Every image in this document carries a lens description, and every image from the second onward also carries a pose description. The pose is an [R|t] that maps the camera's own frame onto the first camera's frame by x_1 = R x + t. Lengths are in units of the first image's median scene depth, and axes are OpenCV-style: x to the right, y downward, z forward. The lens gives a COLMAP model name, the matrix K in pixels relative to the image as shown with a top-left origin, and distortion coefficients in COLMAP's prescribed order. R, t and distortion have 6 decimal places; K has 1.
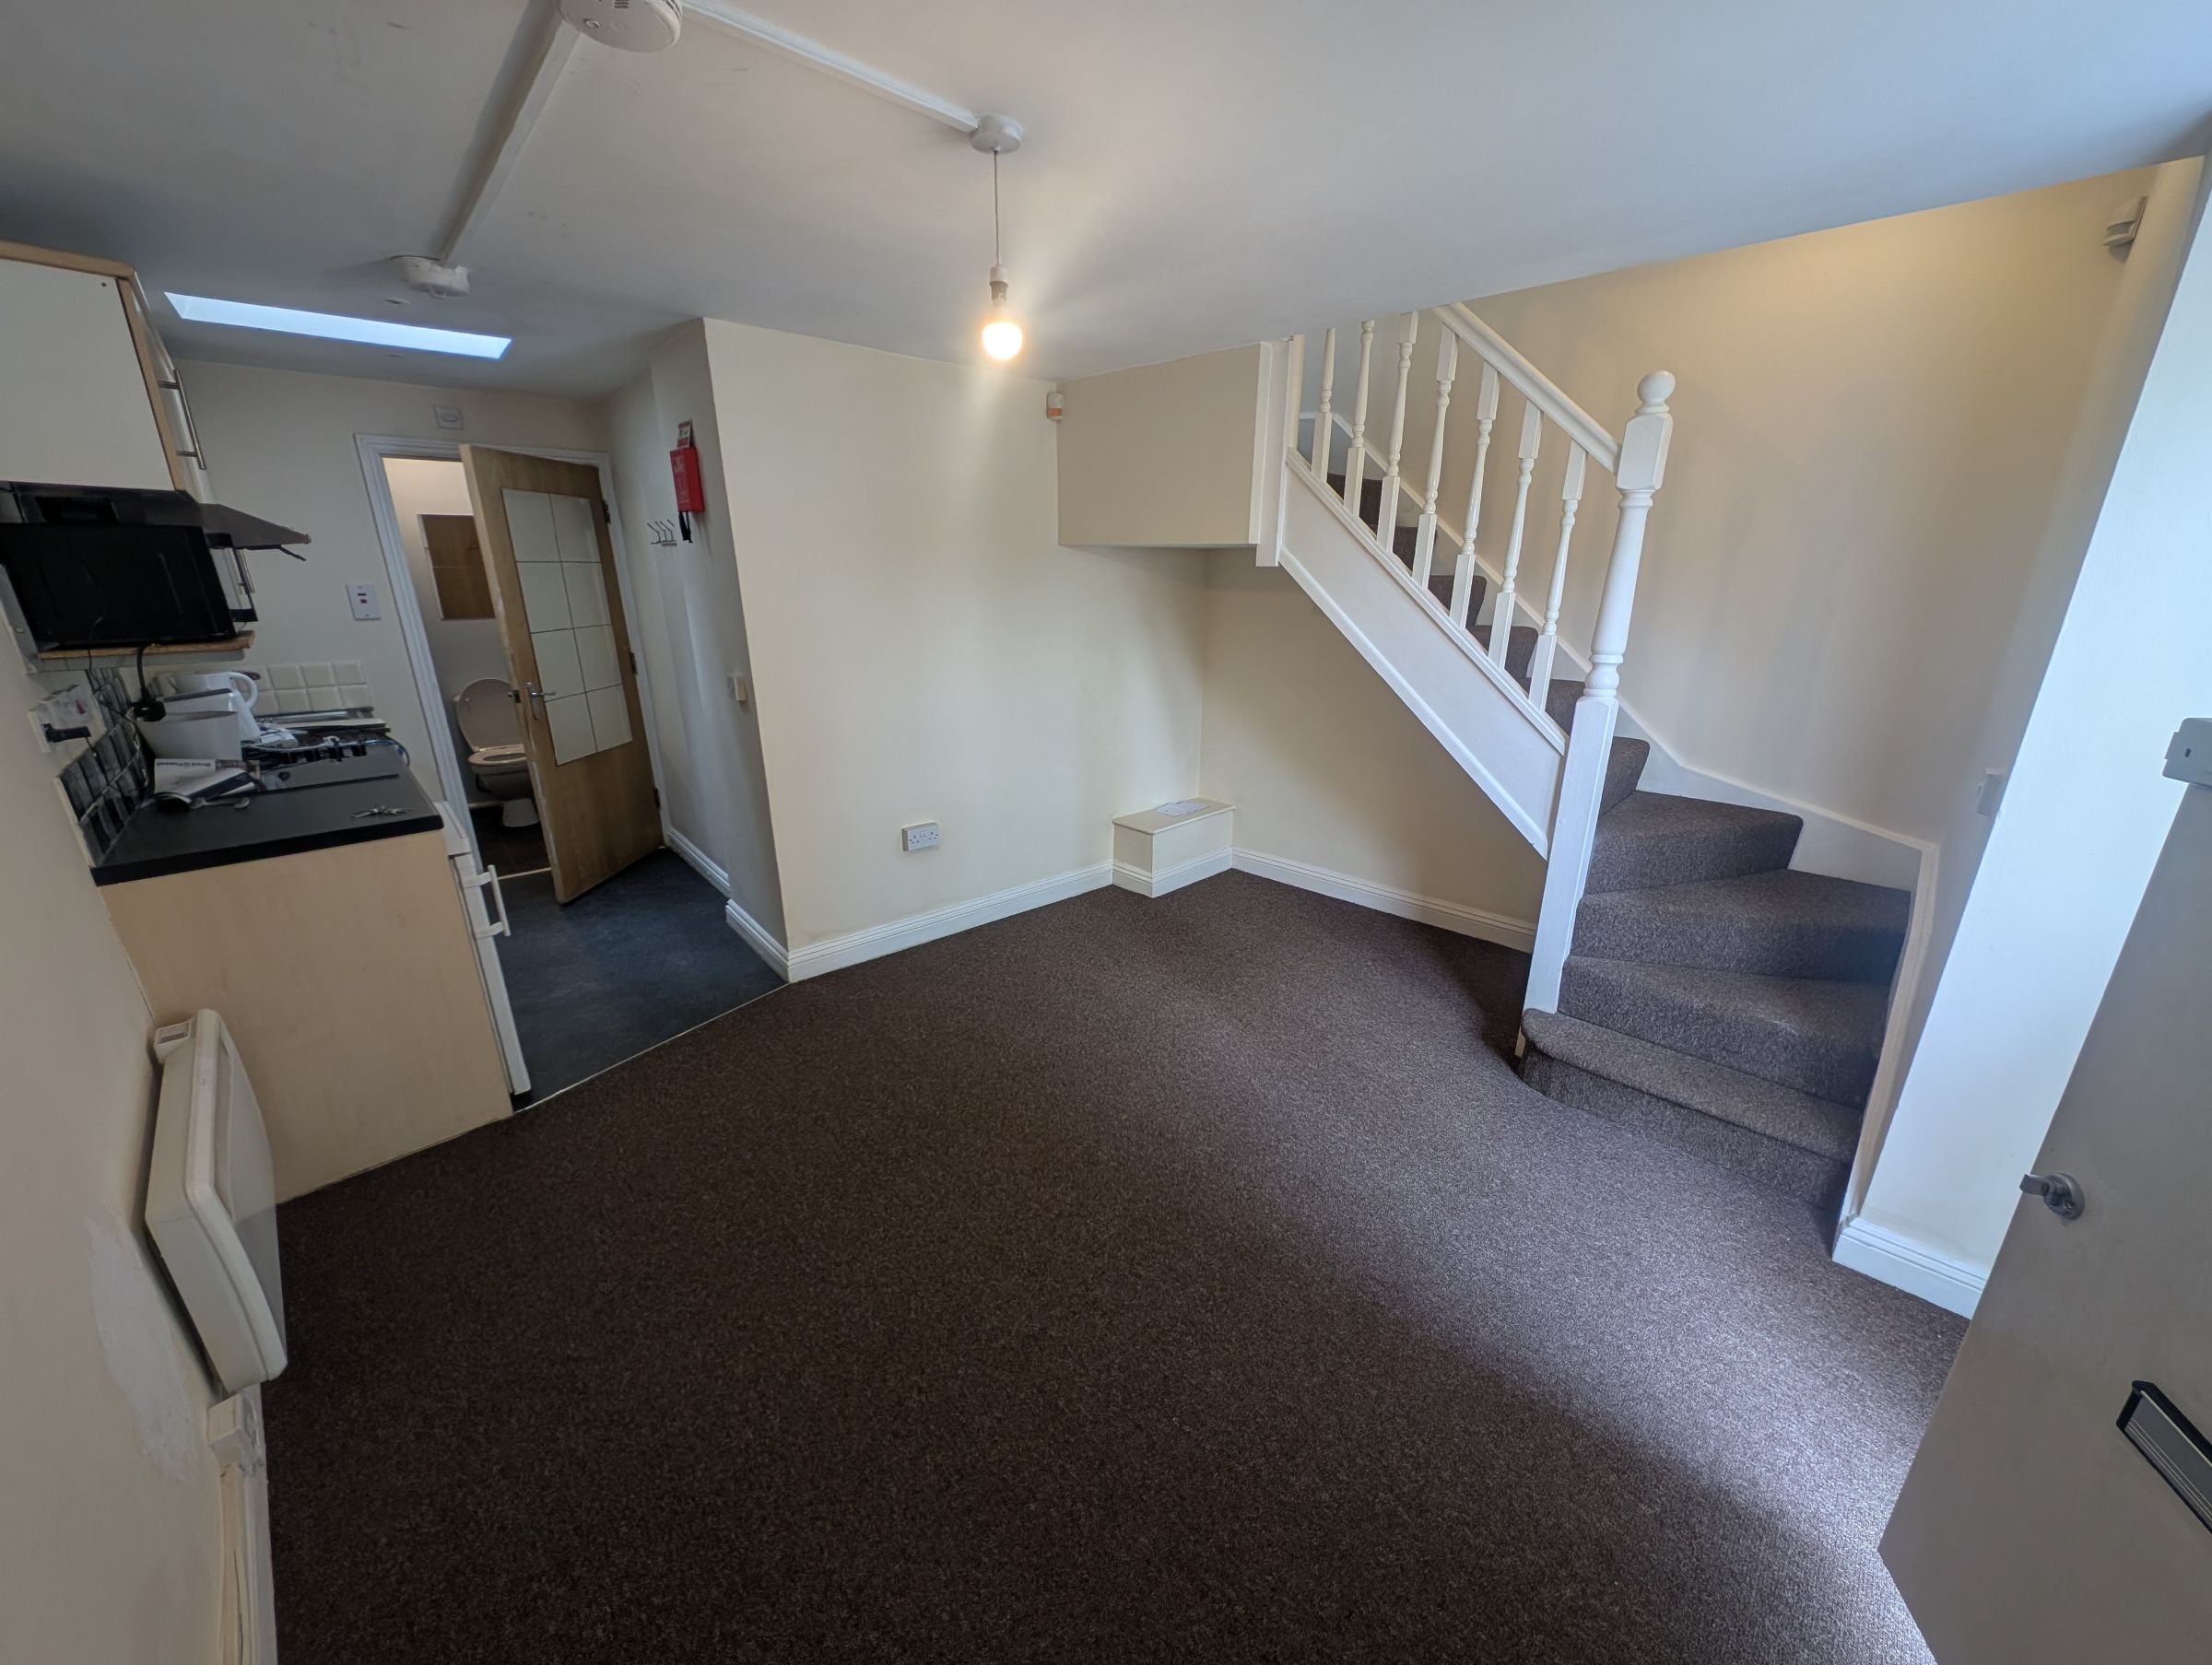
lens RADIAL K [[838.8, 0, 1106.0], [0, 838.8, 832.5], [0, 0, 1]] dist [-0.001590, -0.000323]
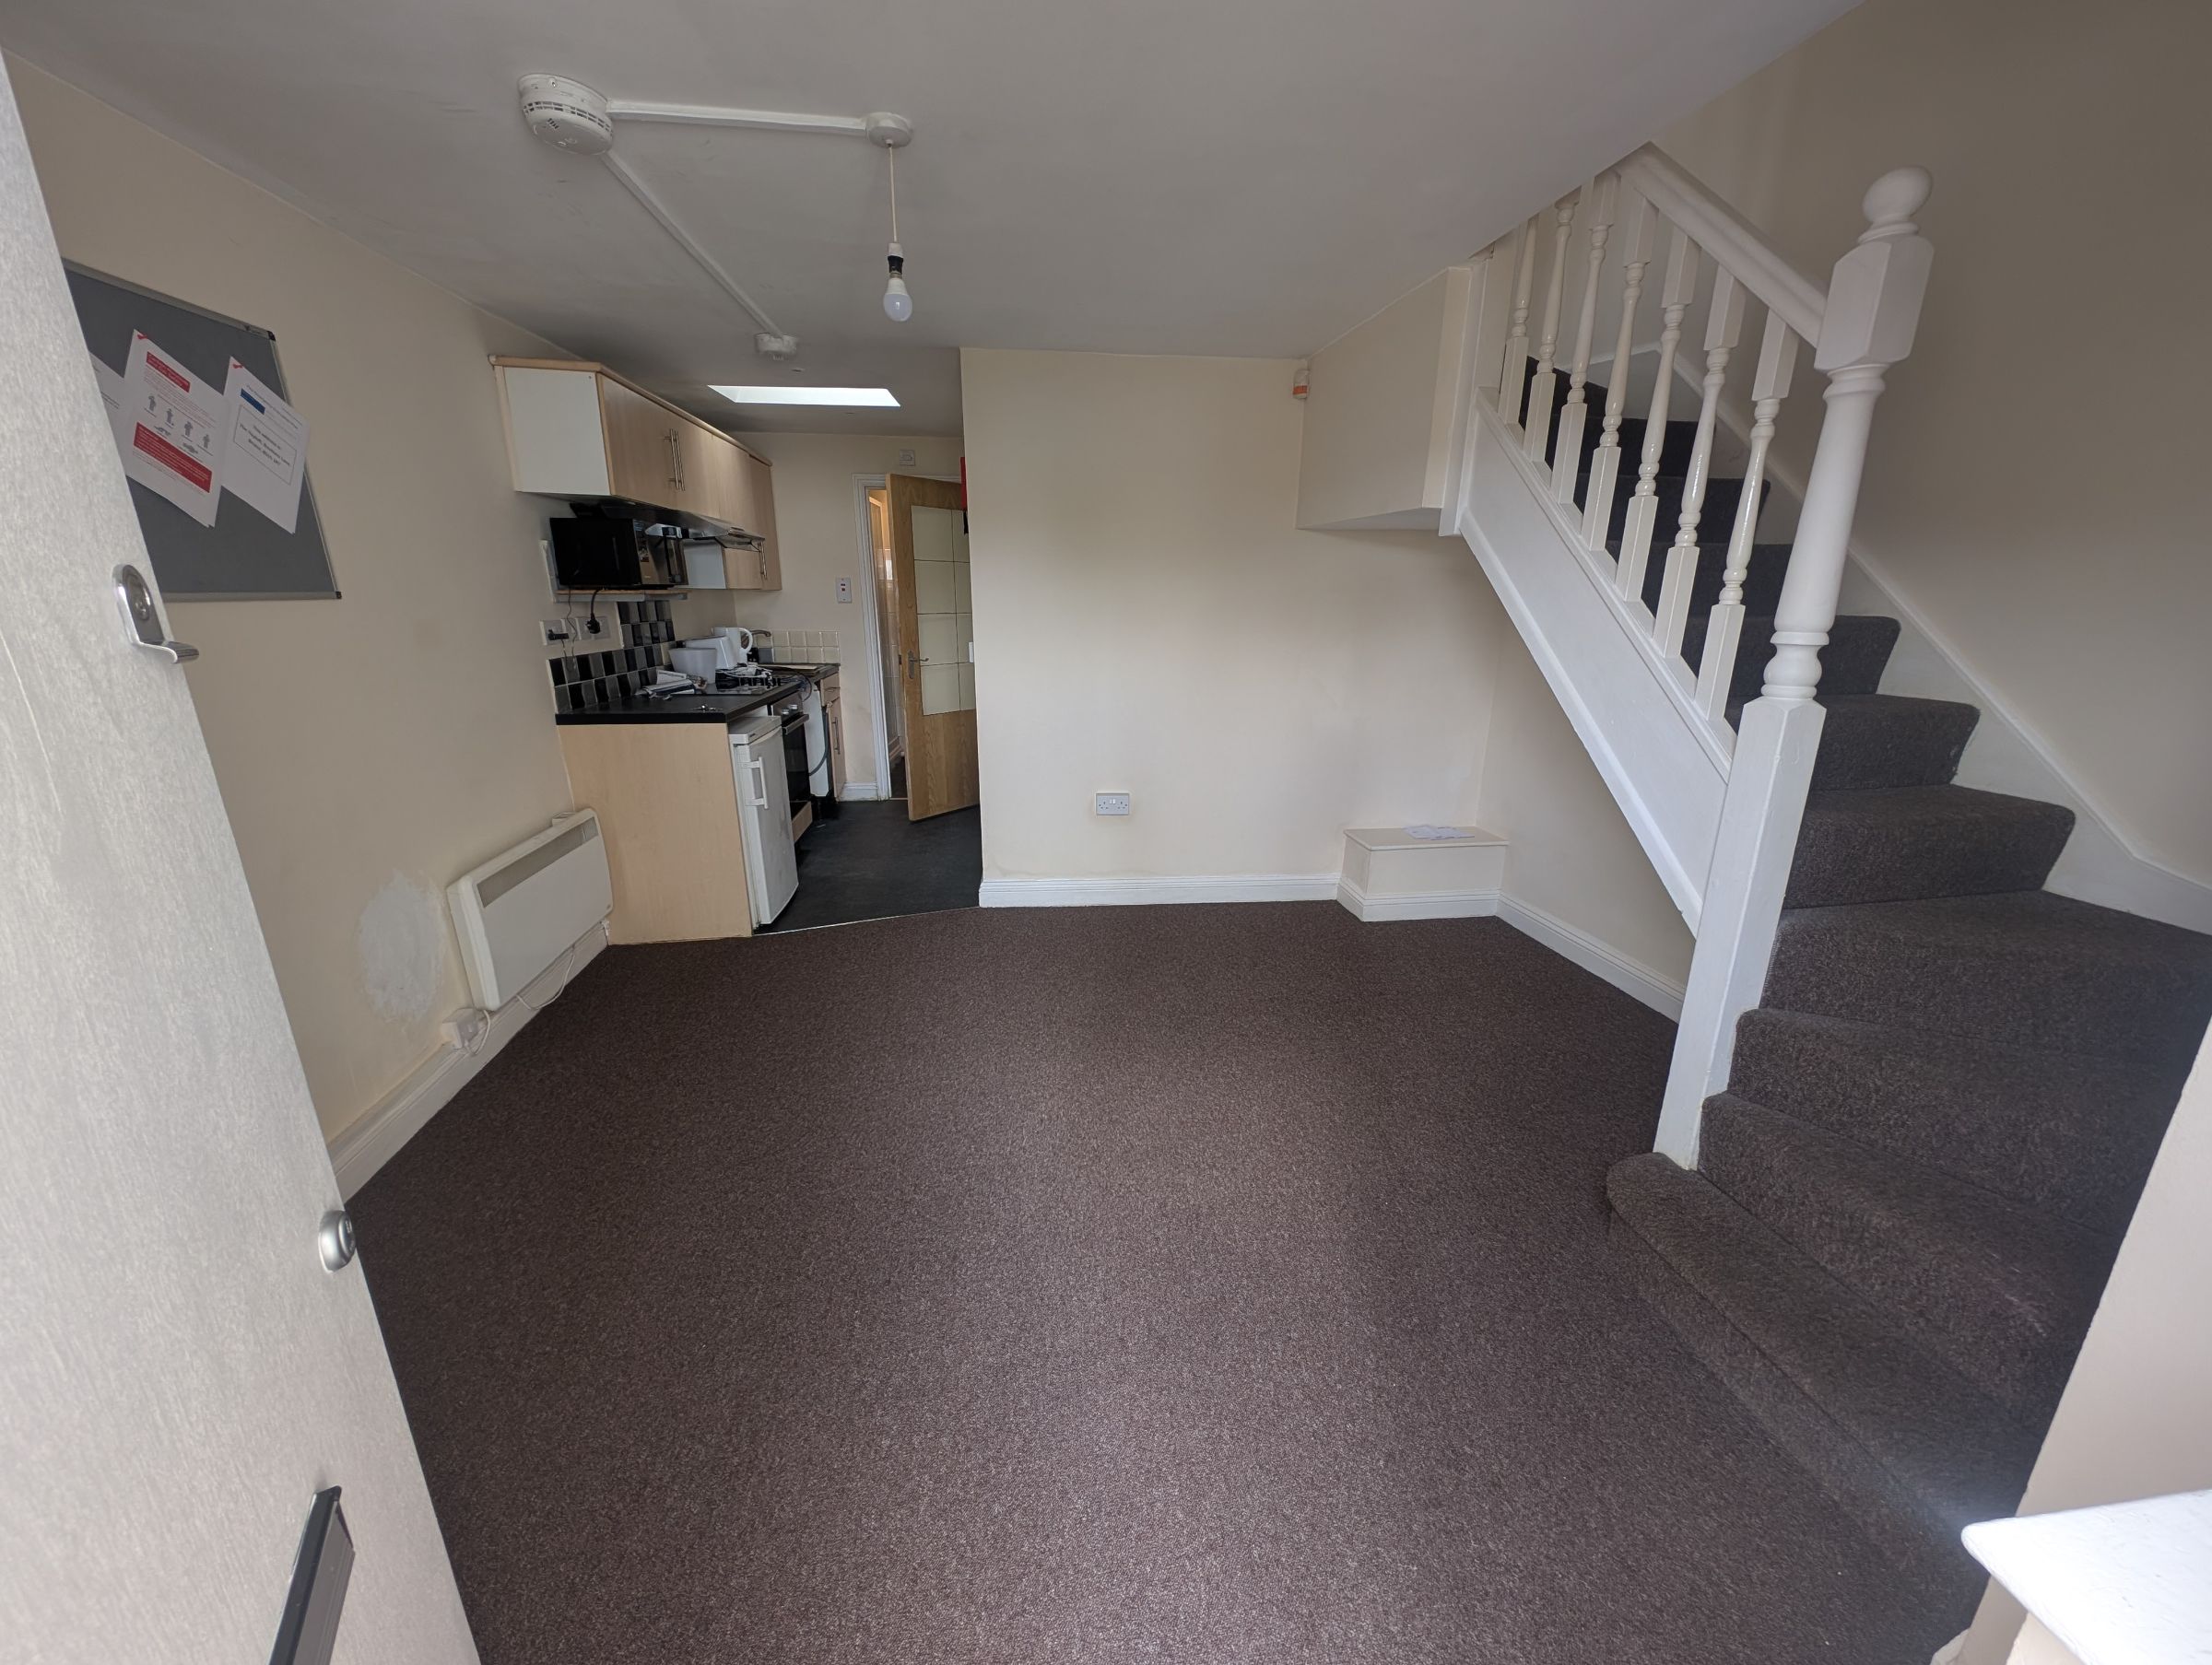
lens RADIAL K [[838.0, 0, 1115.7], [0, 838.0, 828.6], [0, 0, 1]] dist [0.002465, -0.000327]
pose [[0.803498, 0.162344, -0.572744, 0.538511], [-0.185026, 0.982551, 0.018932, 0.020060], [0.565824, 0.090761, 0.819516, 0.175822]]
